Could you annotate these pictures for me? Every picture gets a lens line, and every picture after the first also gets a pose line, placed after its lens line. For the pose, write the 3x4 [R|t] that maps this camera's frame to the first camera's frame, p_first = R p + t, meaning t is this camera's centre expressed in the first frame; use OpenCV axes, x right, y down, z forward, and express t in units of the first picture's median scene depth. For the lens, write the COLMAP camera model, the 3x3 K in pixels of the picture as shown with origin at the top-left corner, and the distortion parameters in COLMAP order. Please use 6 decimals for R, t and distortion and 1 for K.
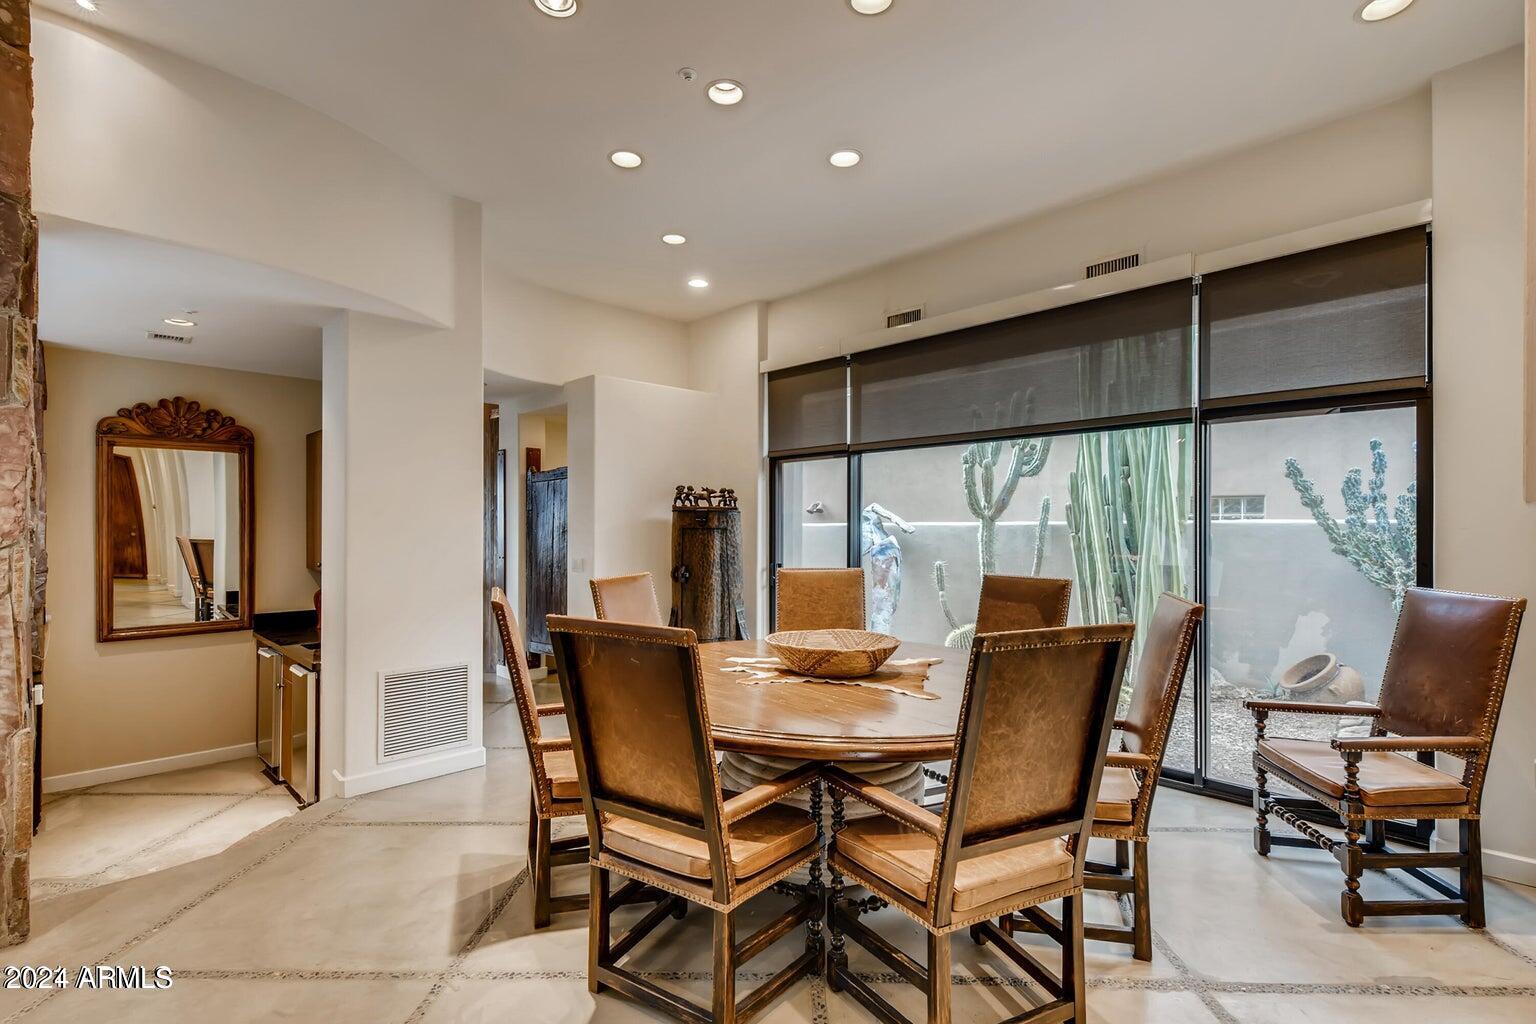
lens RADIAL K [[728.2, 0, 766.6], [0, 728.2, 522.9], [0, 0, 1]] dist [0.010821, -0.002318]
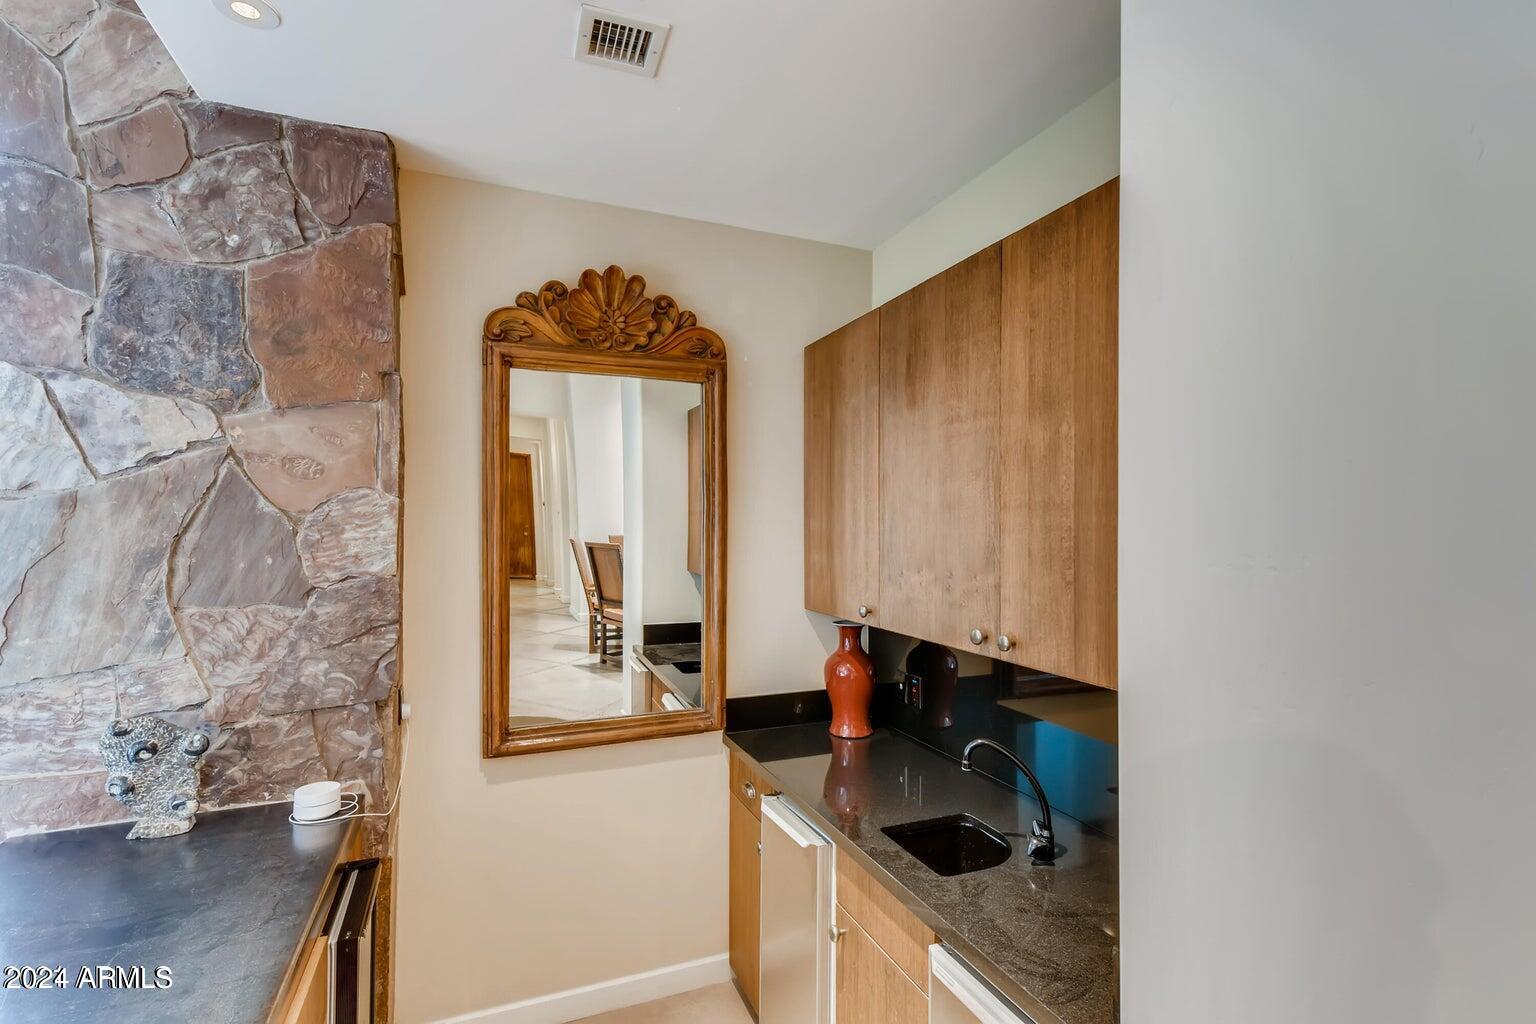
lens RADIAL K [[728.2, 0, 765.3], [0, 728.2, 520.1], [0, 0, 1]] dist [0.010821, -0.002318]
pose [[0.924836, -0.001685, -0.380362, -0.505268], [0.000085, 0.999991, -0.004223, 0.002787], [0.380366, 0.003873, 0.924828, 0.567030]]
